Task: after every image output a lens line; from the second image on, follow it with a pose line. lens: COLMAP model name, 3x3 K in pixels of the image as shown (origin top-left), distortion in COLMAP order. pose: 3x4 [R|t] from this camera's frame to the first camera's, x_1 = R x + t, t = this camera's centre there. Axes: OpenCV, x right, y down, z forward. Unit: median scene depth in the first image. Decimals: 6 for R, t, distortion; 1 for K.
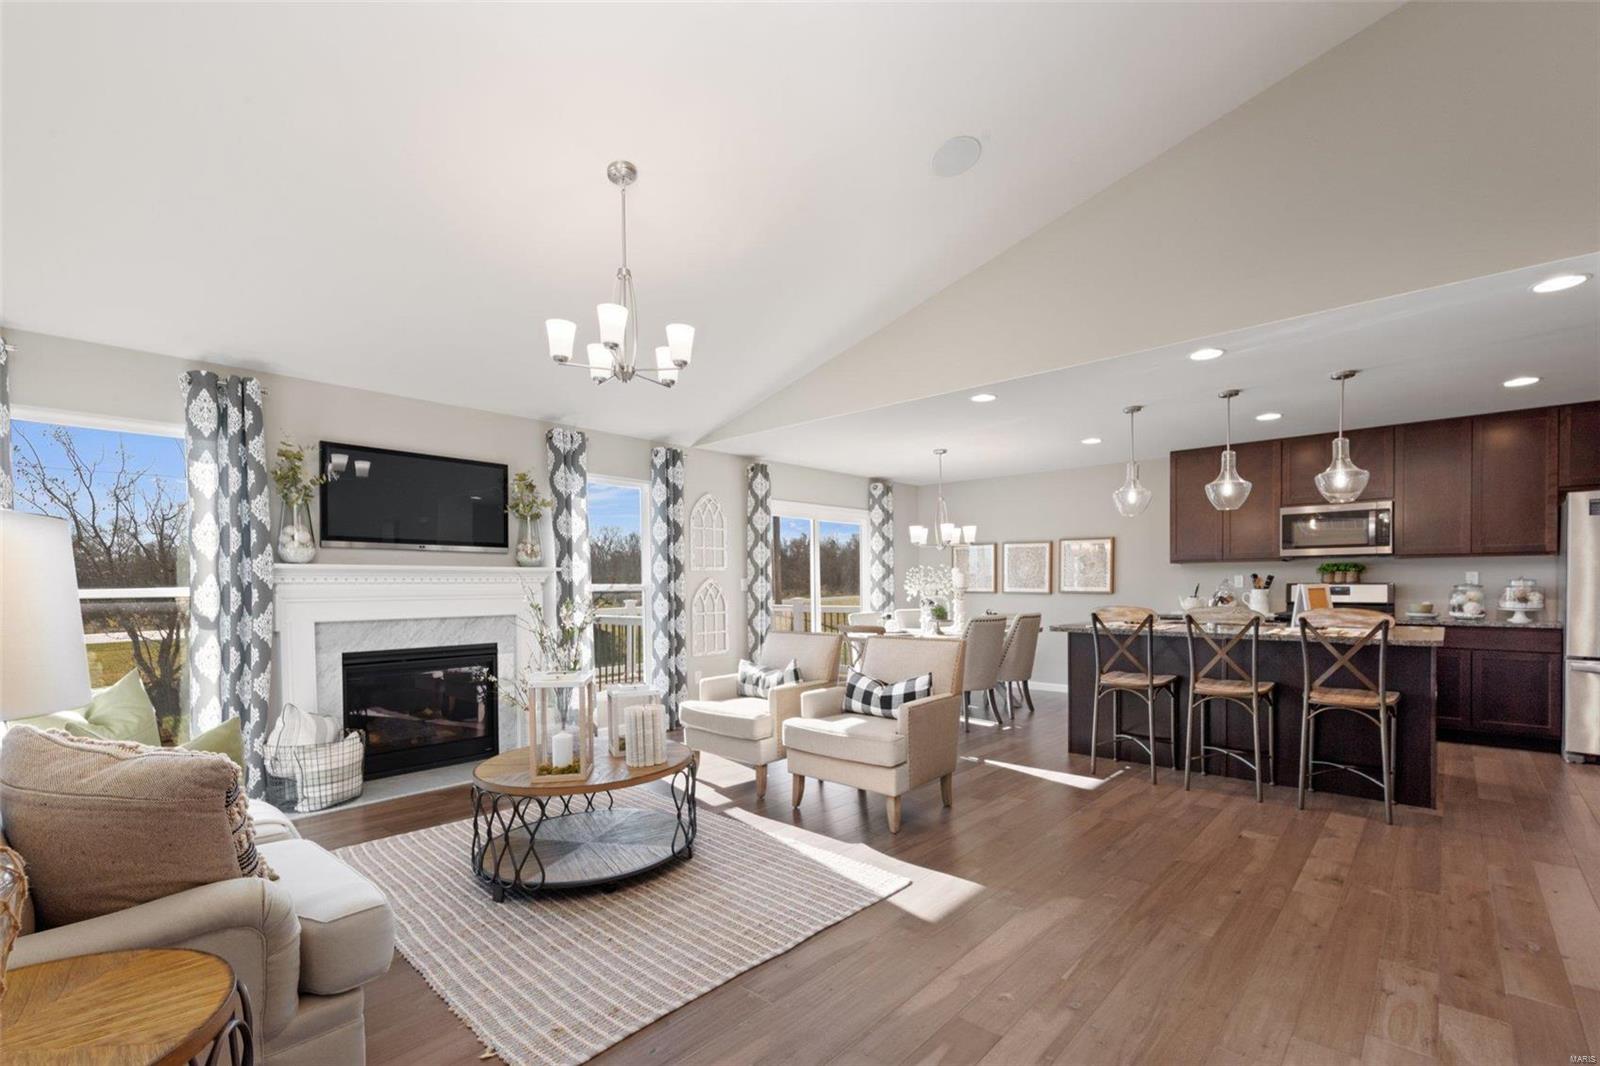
lens RADIAL K [[705.0, 0, 841.3], [0, 705.0, 599.1], [0, 0, 1]] dist [0.001423, 0.000675]
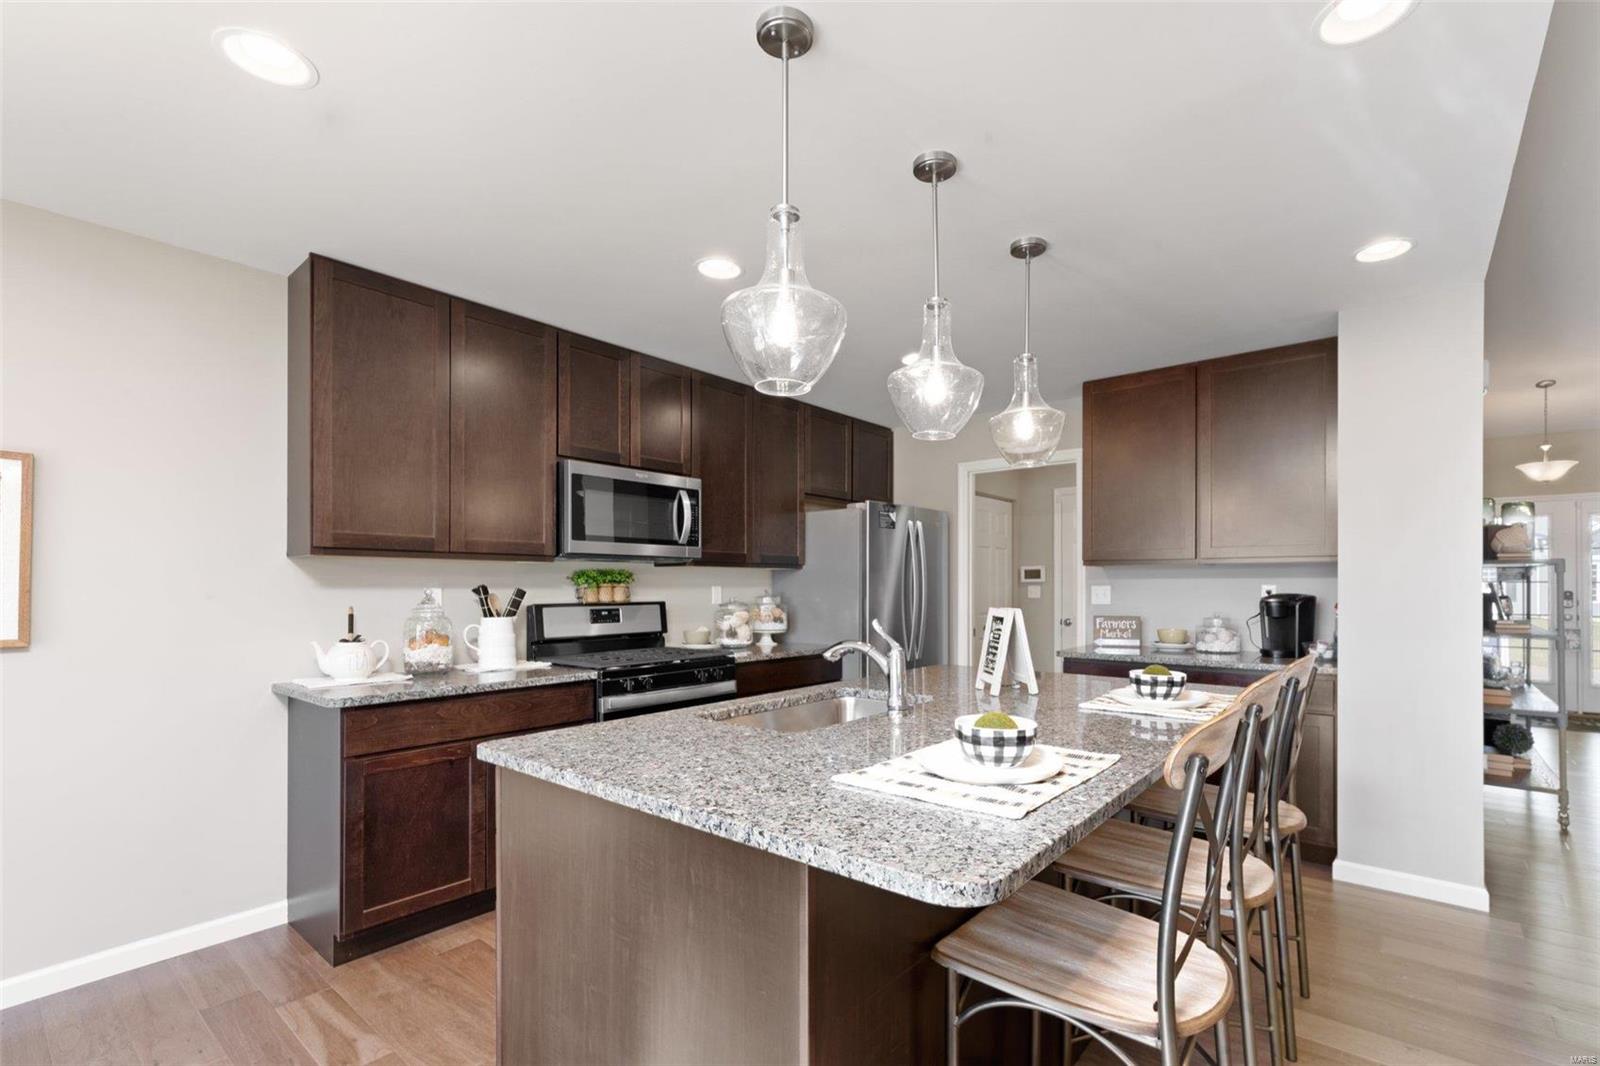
lens RADIAL K [[708.3, 0, 842.8], [0, 708.3, 581.4], [0, 0, 1]] dist [0.000729, 0.000314]
pose [[-0.036183, 0.015441, 0.999226, 0.107234], [0.024276, 0.999599, -0.014568, -0.030265], [-0.999050, 0.023730, -0.036543, 0.924698]]
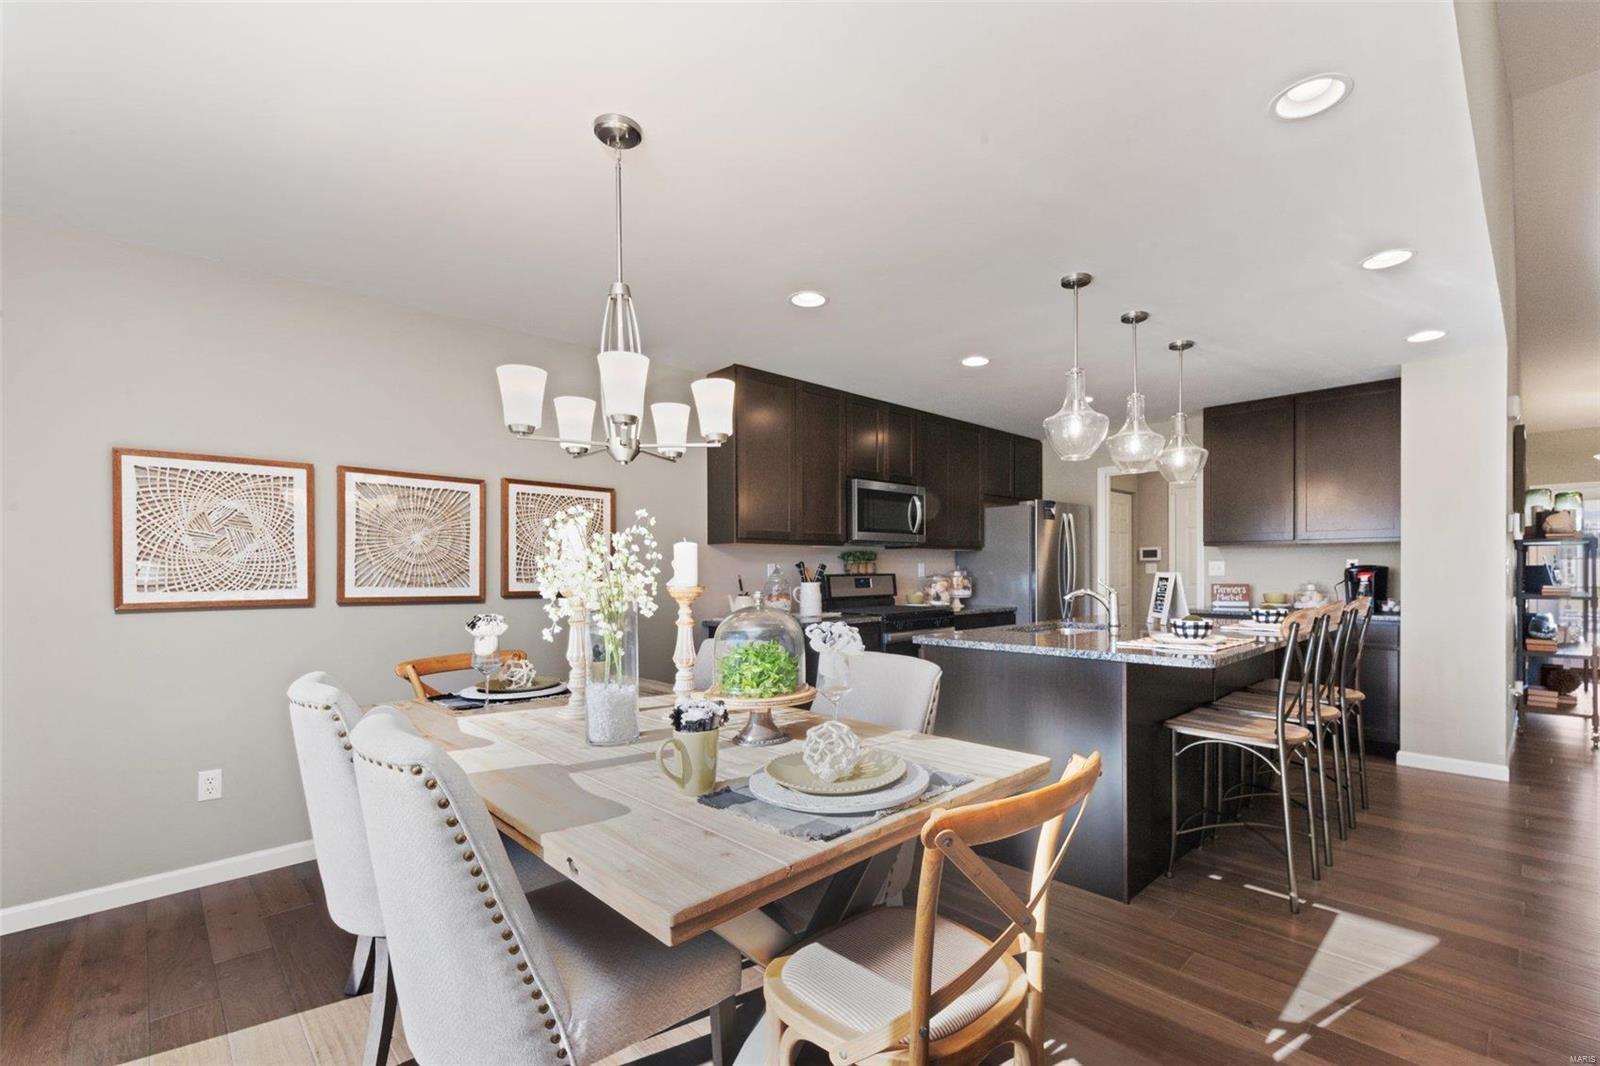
lens RADIAL K [[697.9, 0, 844.3], [0, 697.9, 570.6], [0, 0, 1]] dist [0.001802, 0.000212]
pose [[0.074011, 0.007130, 0.997232, -0.179933], [0.028007, 0.999565, -0.009225, -0.021831], [-0.996864, 0.028612, 0.073779, 1.080762]]
